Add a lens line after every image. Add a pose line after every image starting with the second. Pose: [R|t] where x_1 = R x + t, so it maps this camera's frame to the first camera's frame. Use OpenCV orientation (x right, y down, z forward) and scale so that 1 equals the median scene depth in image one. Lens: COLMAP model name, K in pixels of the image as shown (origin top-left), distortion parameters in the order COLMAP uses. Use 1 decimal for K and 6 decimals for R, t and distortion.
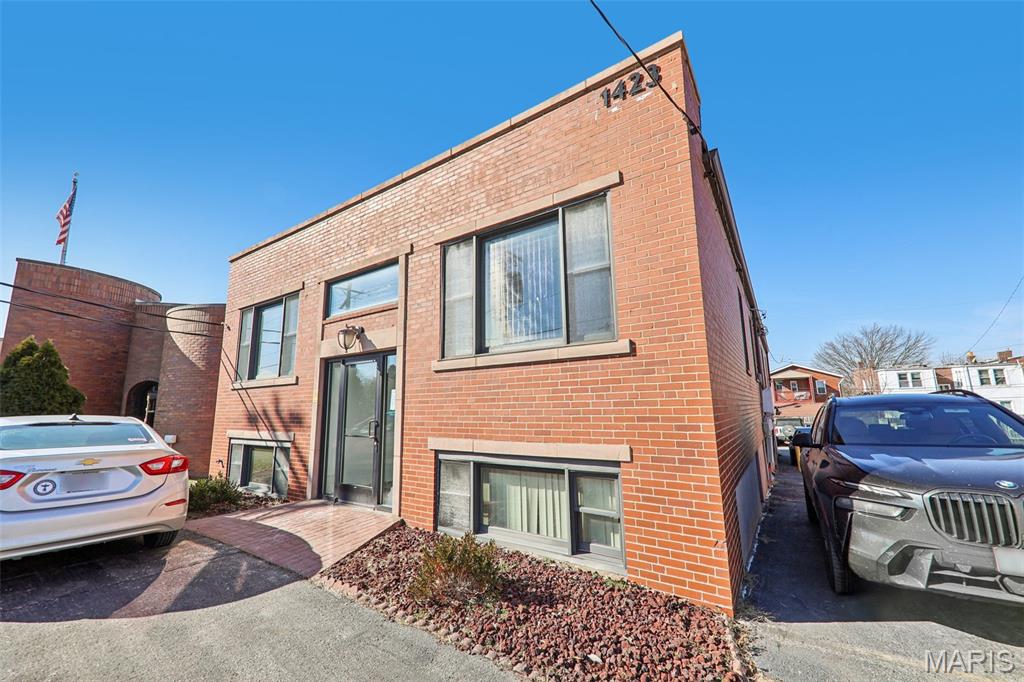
lens RADIAL K [[403.9, 0, 508.0], [0, 403.9, 337.7], [0, 0, 1]] dist [0.006634, -0.000889]
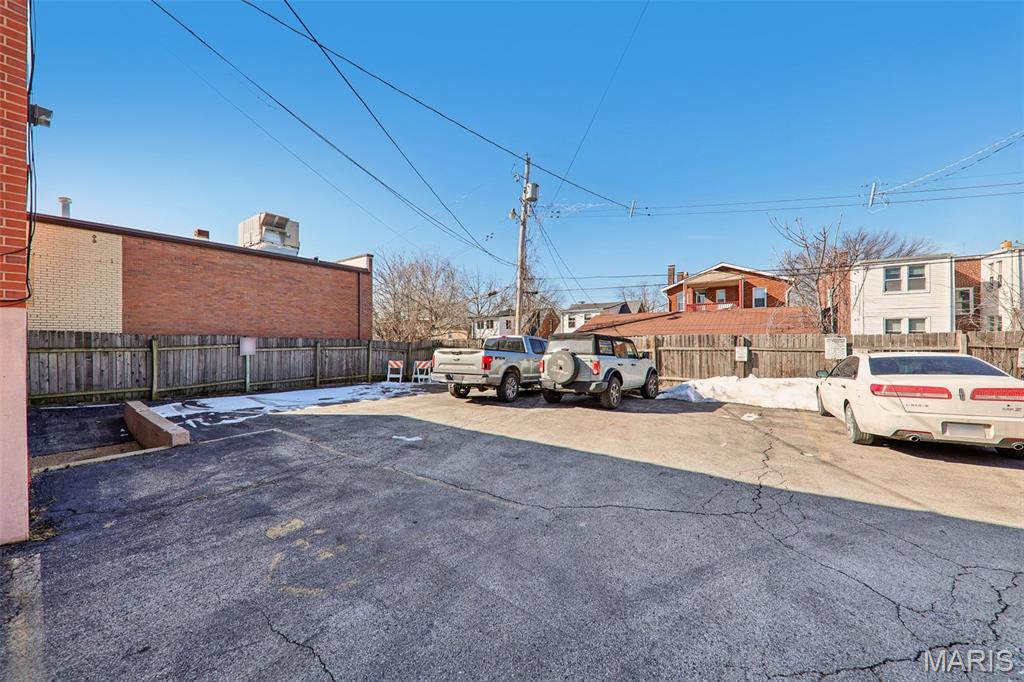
lens RADIAL K [[356.9, 0, 511.9], [0, 356.9, 340.0], [0, 0, 1]] dist [0.013760, -0.004147]
pose [[0.999663, 0.012984, -0.022472, 3.529025], [-0.008701, 0.983419, 0.181137, 0.809874], [0.024451, -0.180880, 0.983201, 3.702672]]
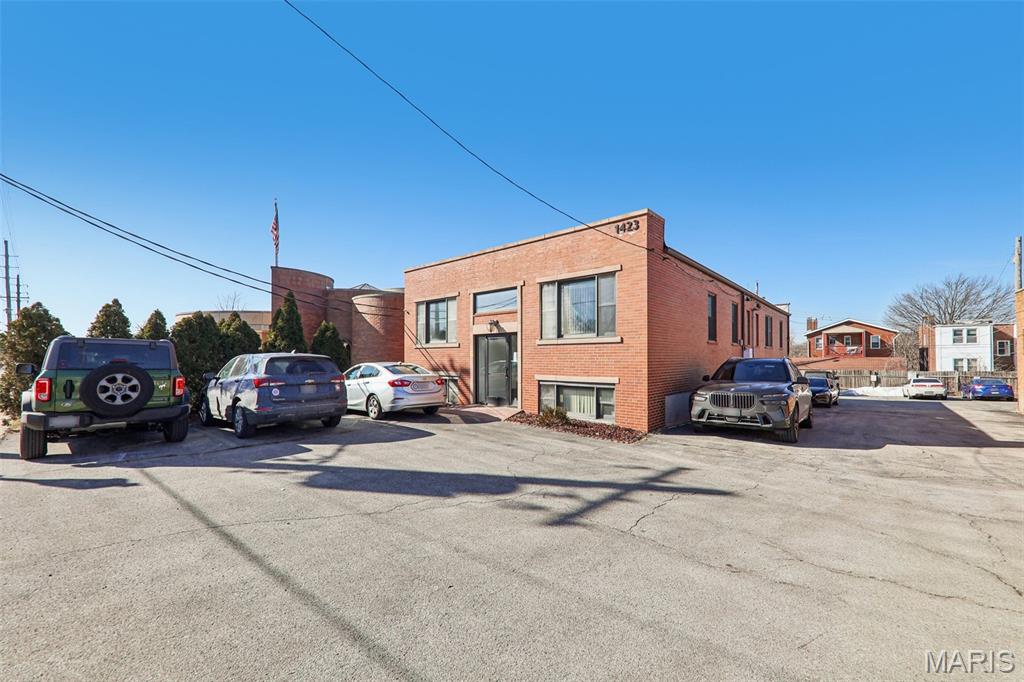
lens RADIAL K [[403.9, 0, 519.0], [0, 403.9, 355.4], [0, 0, 1]] dist [0.006634, -0.000889]
pose [[0.992689, 0.012126, -0.120086, -0.019398], [0.008279, 0.985756, 0.167979, -0.226785], [0.120413, -0.167745, 0.978449, -1.146635]]
